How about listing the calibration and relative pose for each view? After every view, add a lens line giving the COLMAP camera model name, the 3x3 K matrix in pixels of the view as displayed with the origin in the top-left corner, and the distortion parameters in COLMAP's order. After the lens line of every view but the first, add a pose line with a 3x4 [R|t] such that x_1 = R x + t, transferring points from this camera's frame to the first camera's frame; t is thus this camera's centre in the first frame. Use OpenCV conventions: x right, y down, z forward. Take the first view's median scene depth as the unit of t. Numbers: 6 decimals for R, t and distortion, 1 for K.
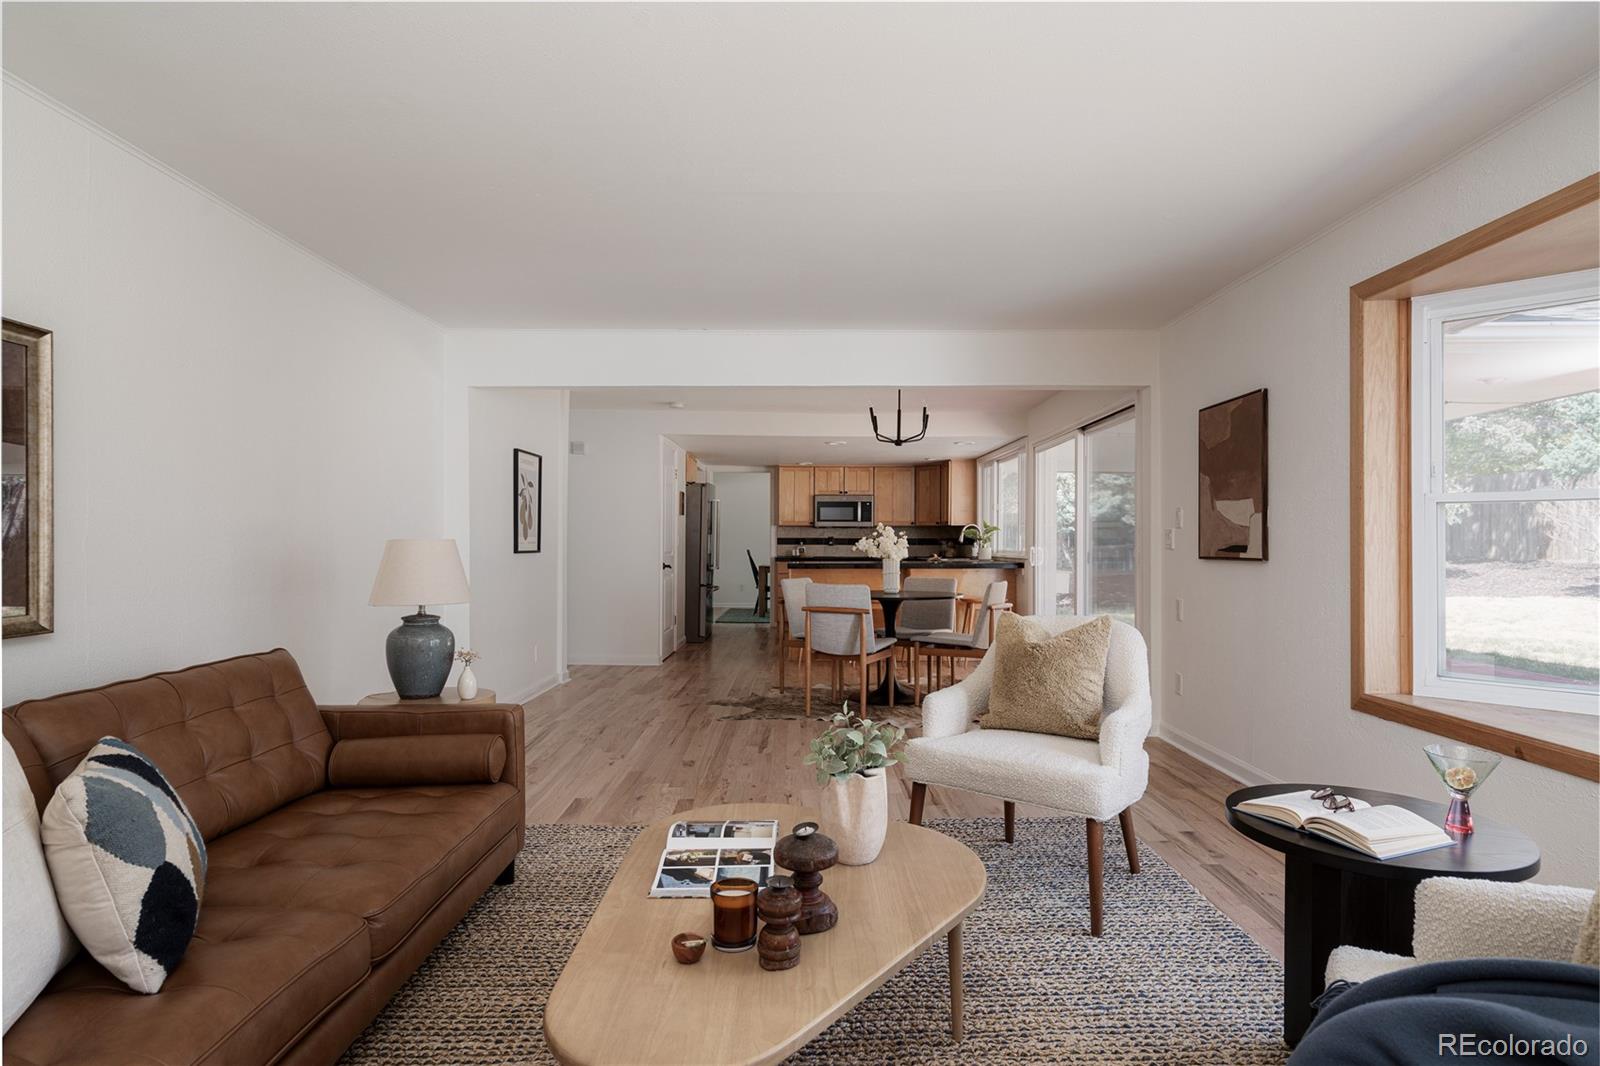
lens RADIAL K [[877.8, 0, 791.8], [0, 877.8, 537.5], [0, 0, 1]] dist [0.002736, 0.005427]
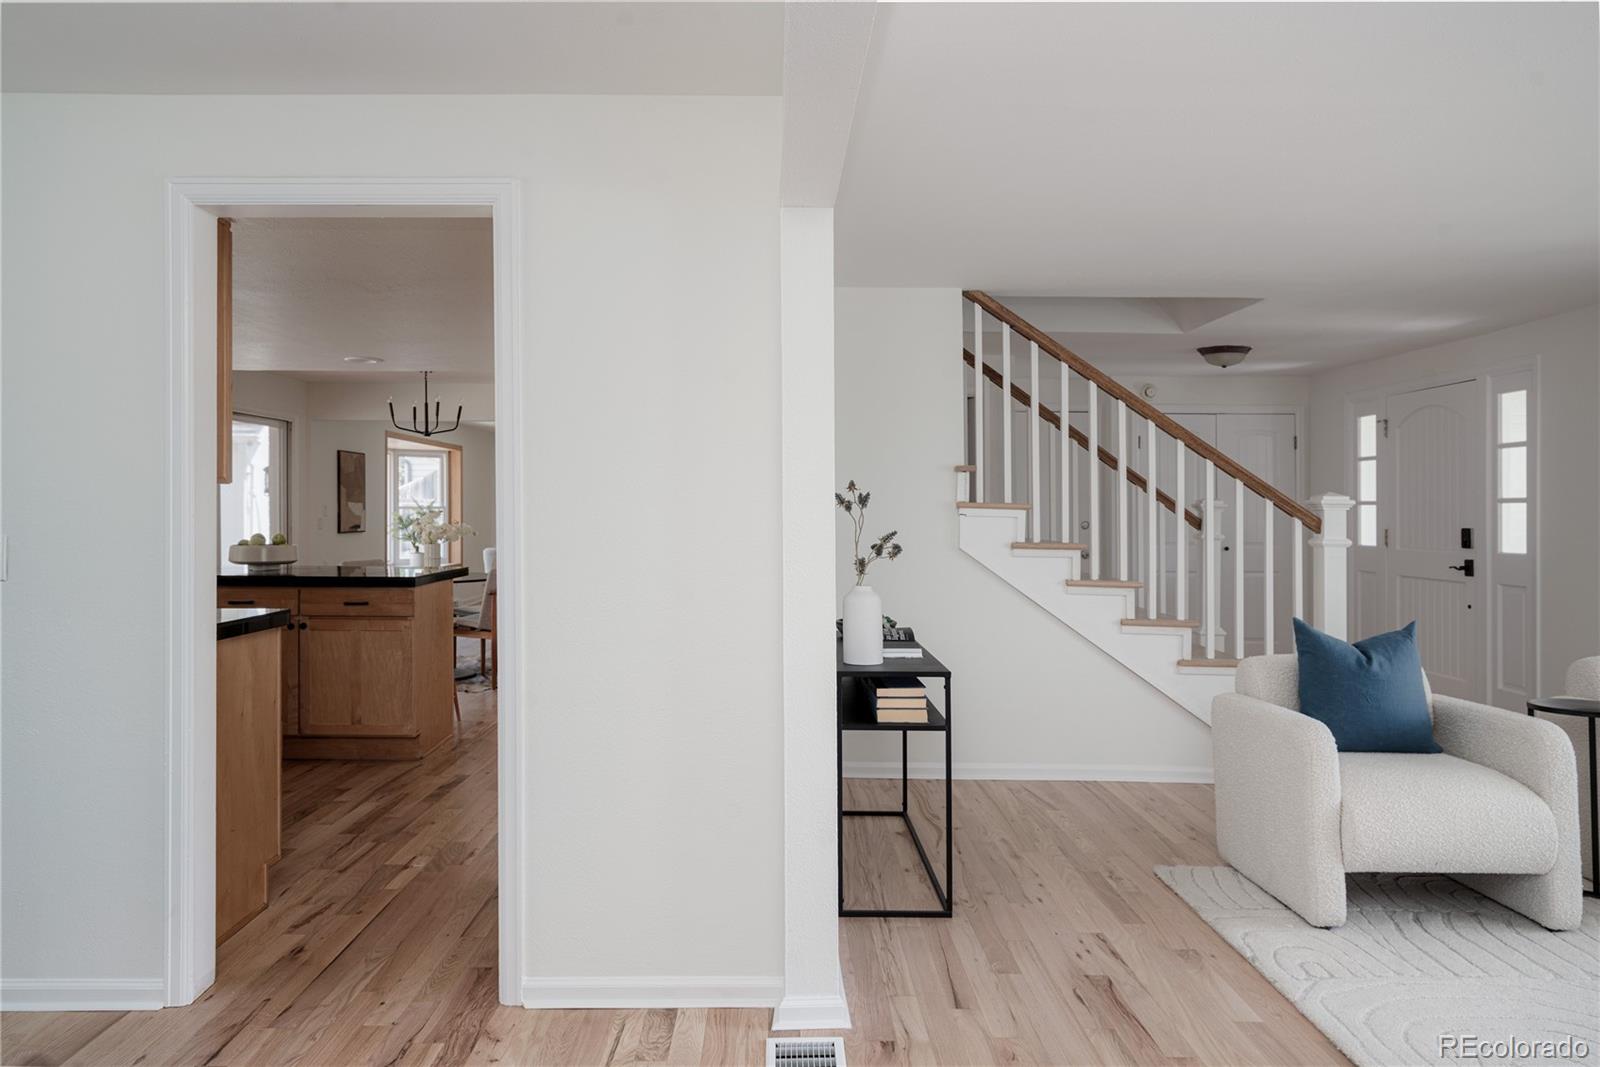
lens RADIAL K [[1081.9, 0, 763.4], [0, 1081.9, 503.3], [0, 0, 1]] dist [0.007440, 0.000818]
pose [[-0.999915, -0.005501, -0.011829, -0.156191], [-0.005362, 0.999916, -0.011799, -0.006235], [0.011893, -0.011735, -0.999860, 1.330132]]
